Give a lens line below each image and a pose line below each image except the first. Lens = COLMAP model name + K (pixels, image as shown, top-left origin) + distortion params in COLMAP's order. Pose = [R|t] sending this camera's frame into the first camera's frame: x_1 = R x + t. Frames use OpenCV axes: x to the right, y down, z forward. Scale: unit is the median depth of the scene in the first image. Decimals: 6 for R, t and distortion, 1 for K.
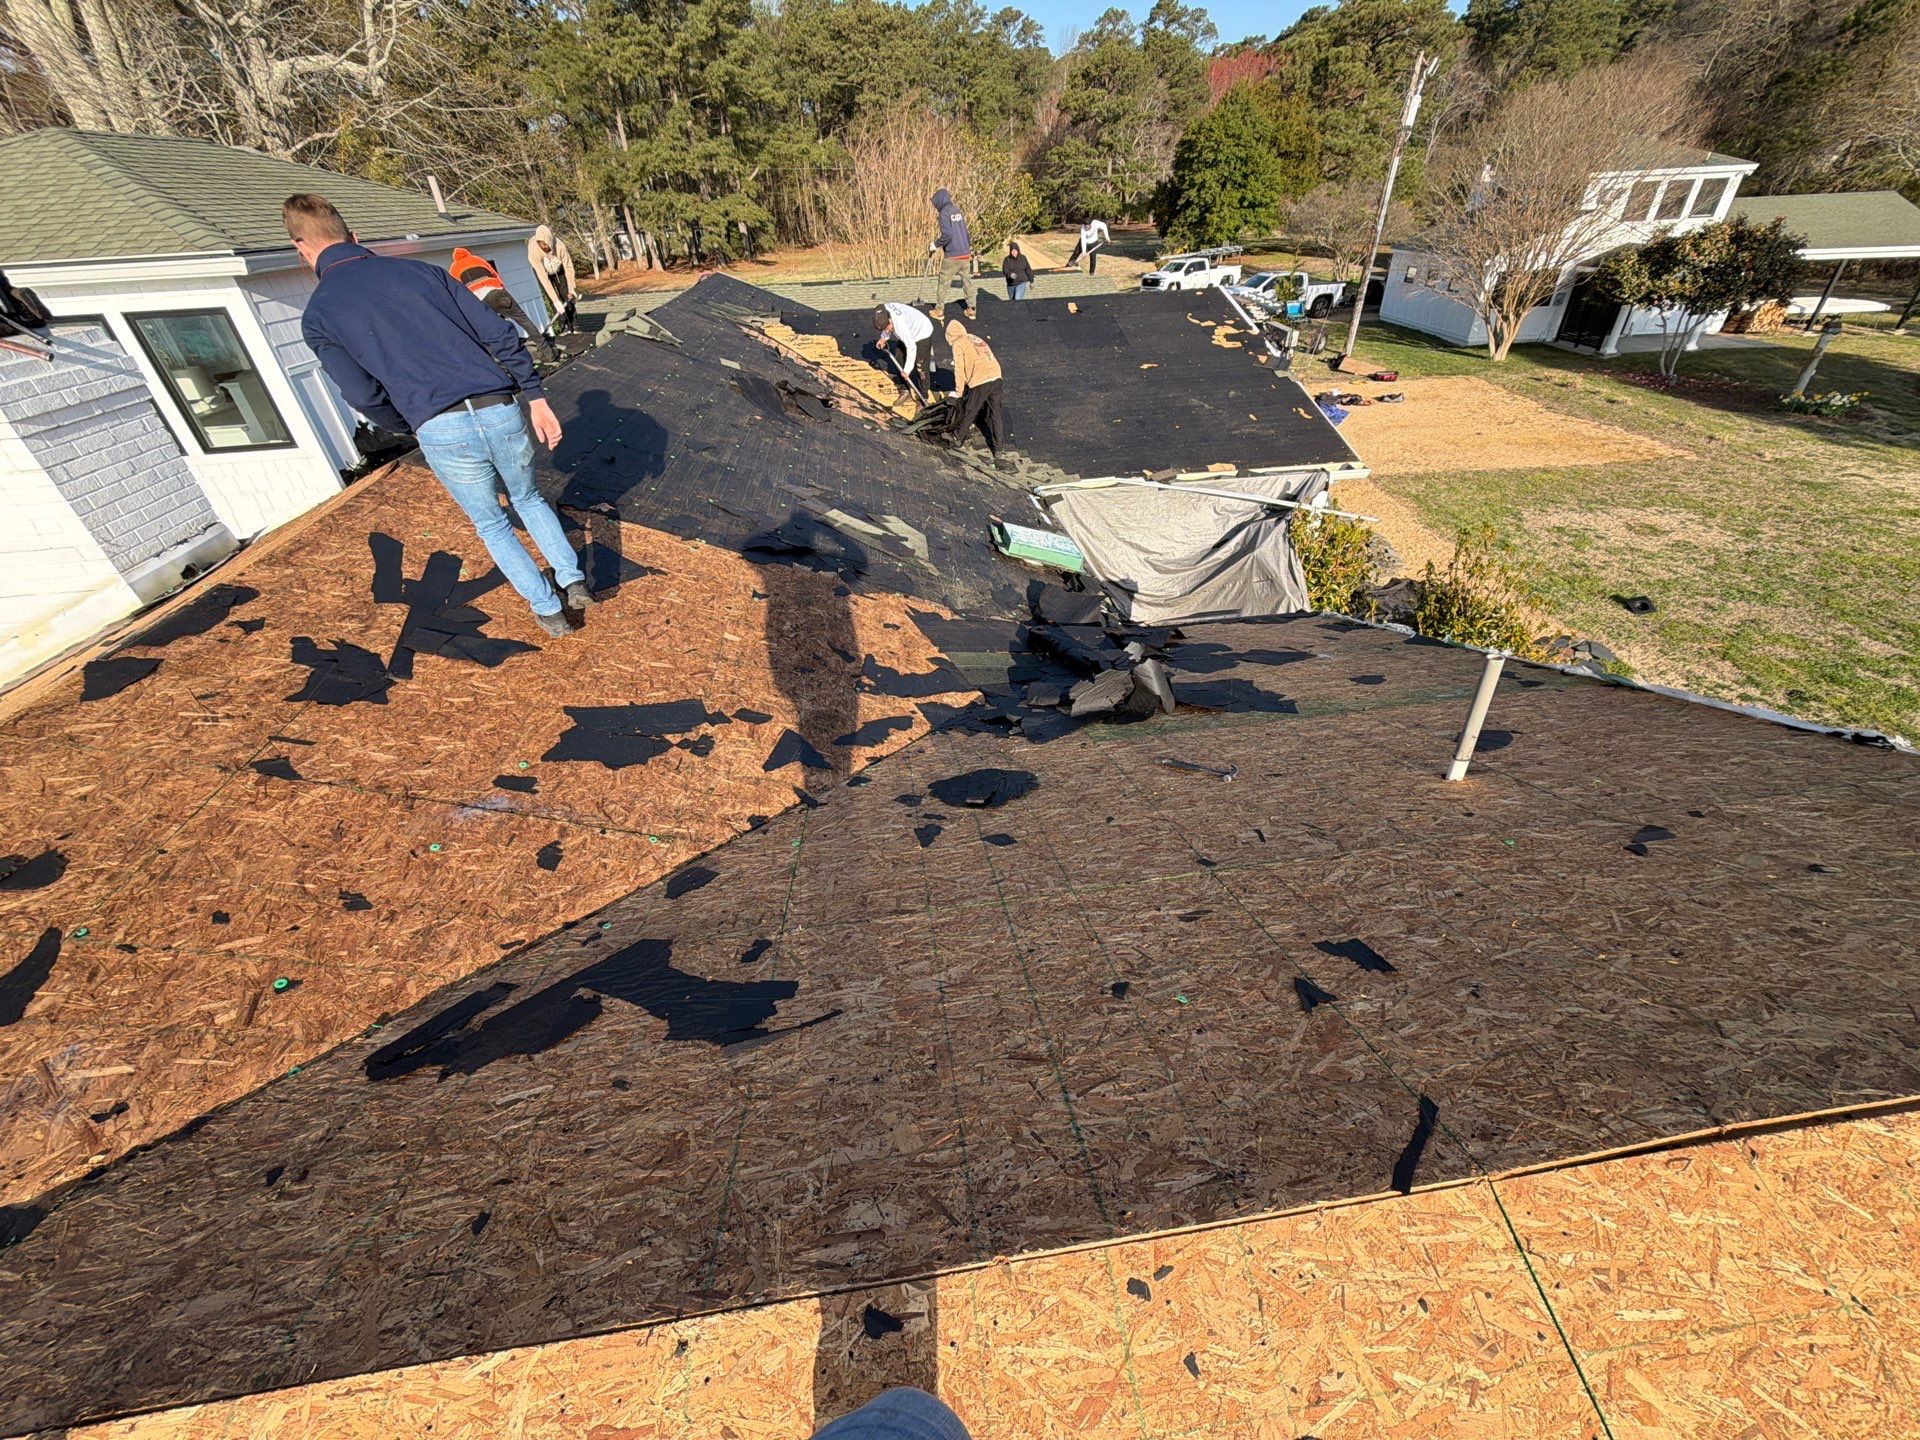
lens RADIAL K [[760.7, 0, 956.8], [0, 760.7, 716.0], [0, 0, 1]] dist [0.001209, -0.000577]
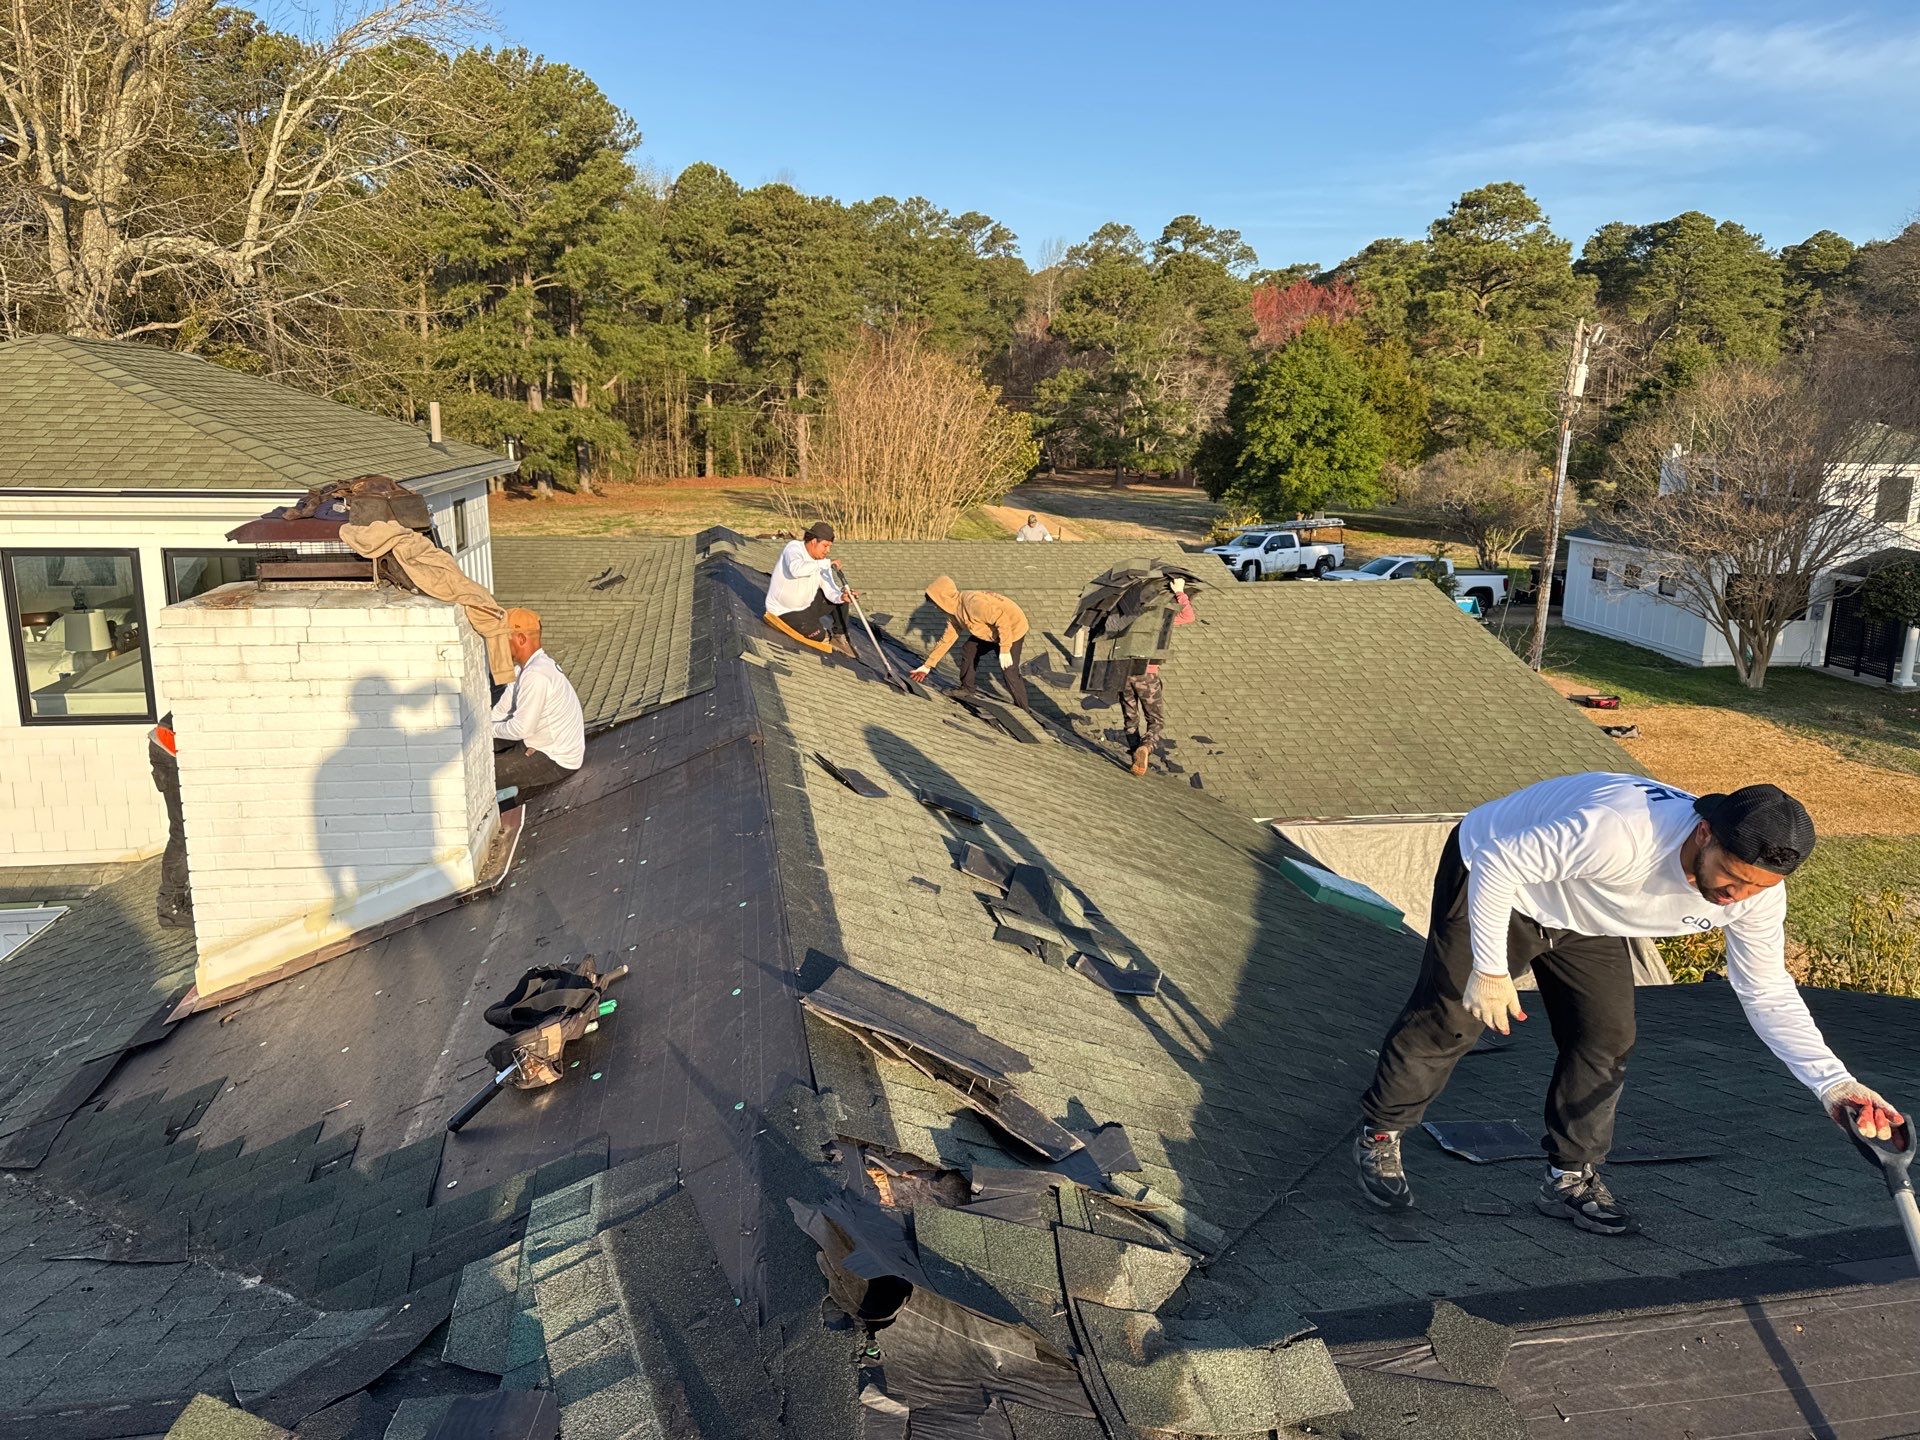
lens RADIAL K [[1344.4, 0, 949.3], [0, 1344.4, 720.3], [0, 0, 1]] dist [0.027638, -0.023413]
pose [[0.996887, 0.045795, 0.064180, -0.140587], [-0.018389, 0.926618, -0.375553, 0.050952], [-0.076669, 0.373204, 0.924576, -0.100767]]
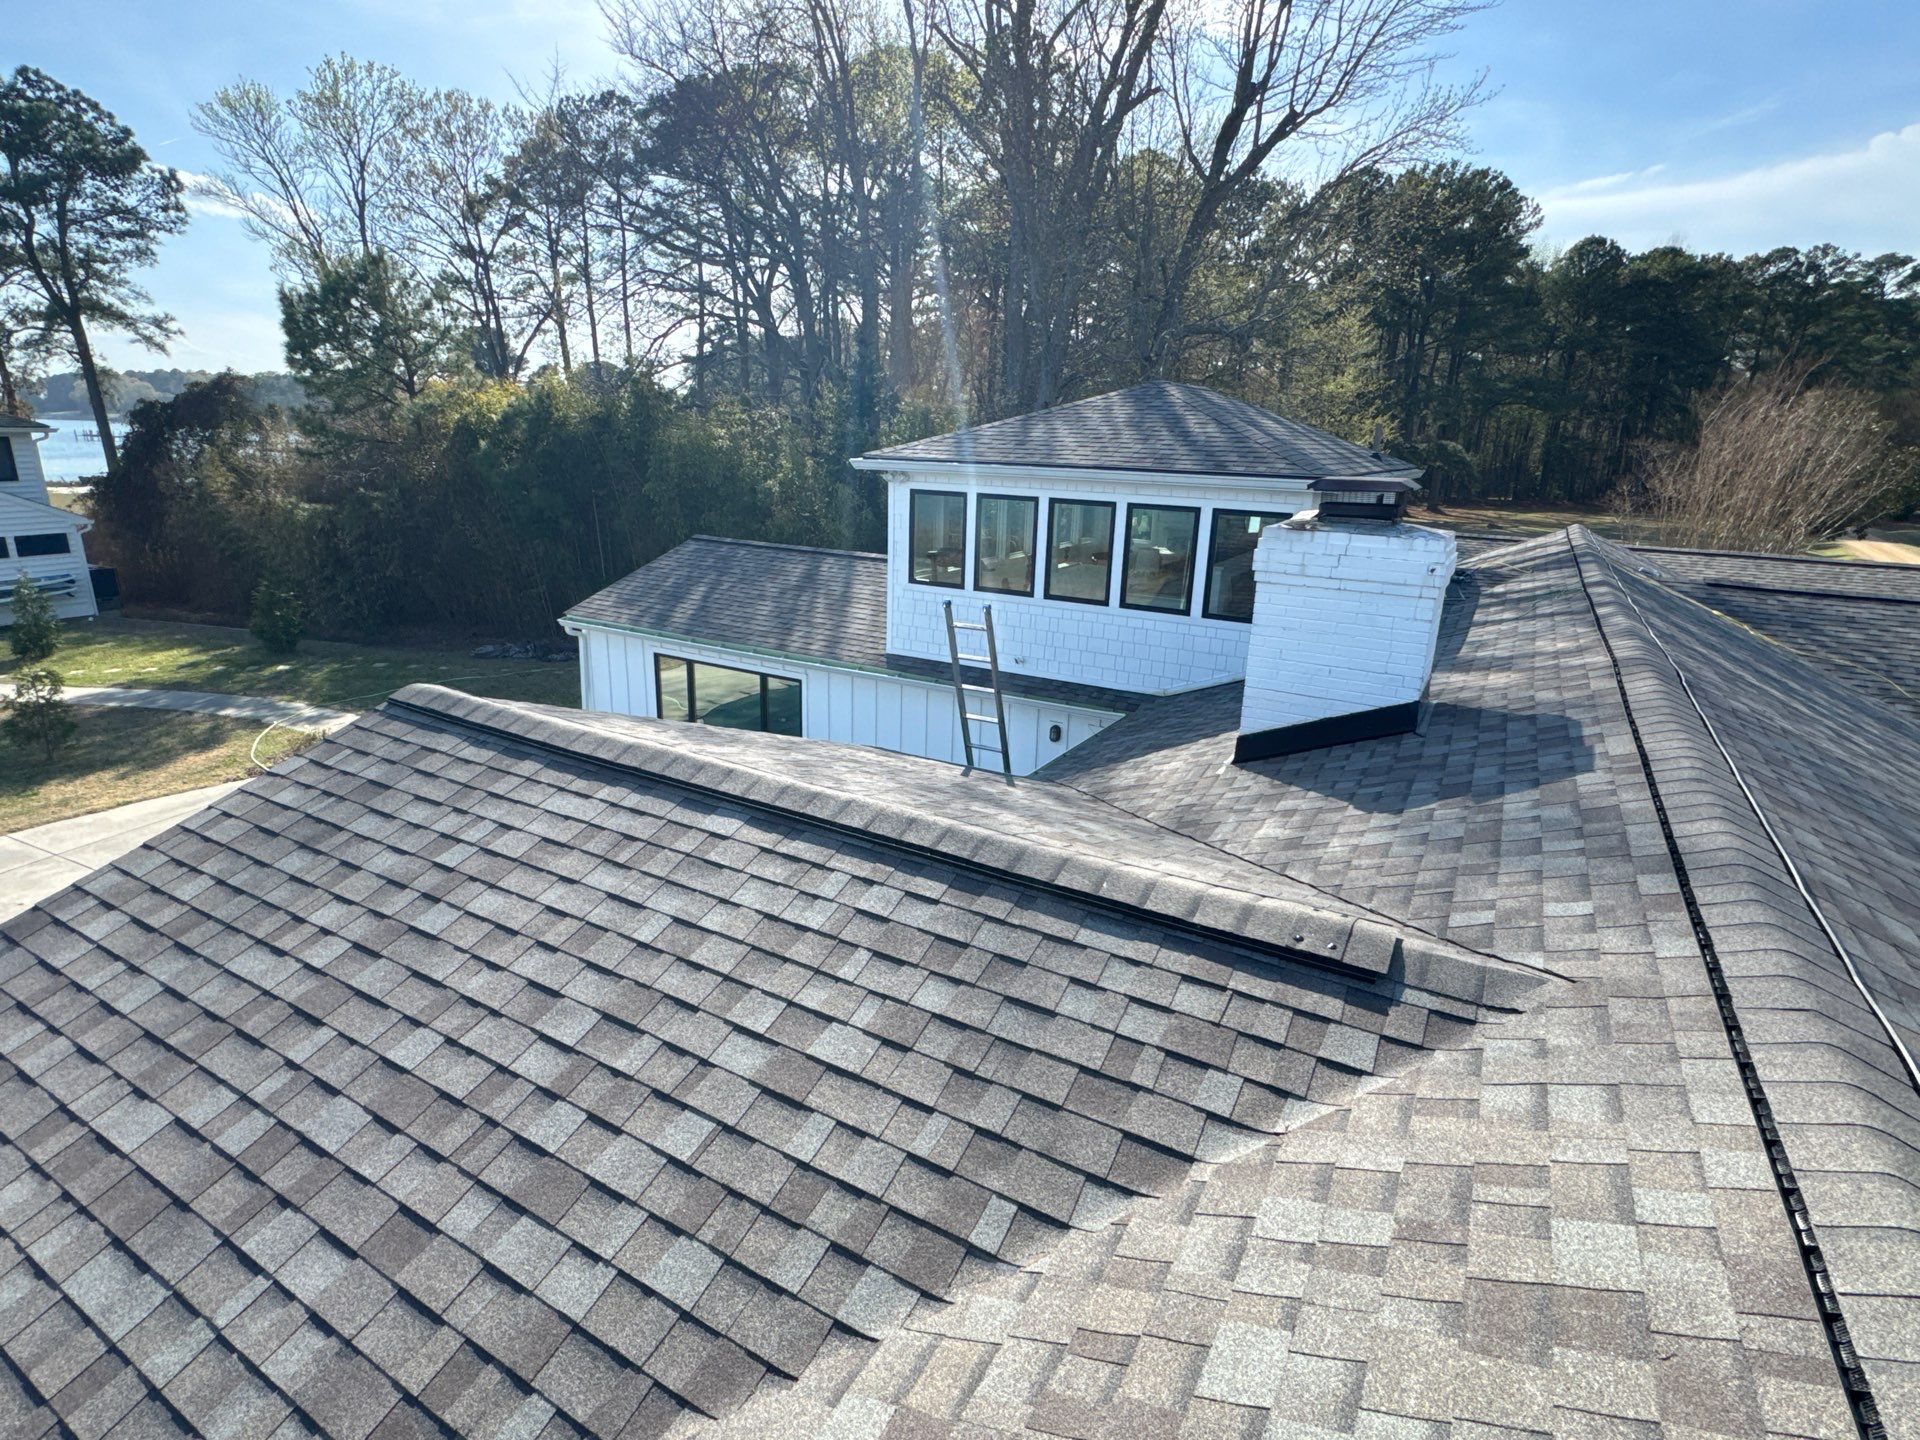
lens RADIAL K [[972.9, 0, 957.8], [0, 972.9, 718.6], [0, 0, 1]] dist [-0.004128, 0.001217]
pose [[0.793751, 0.231722, -0.562373, -0.164752], [-0.393965, 0.900295, -0.185094, 0.093860], [0.463412, 0.368475, 0.805901, -0.138111]]
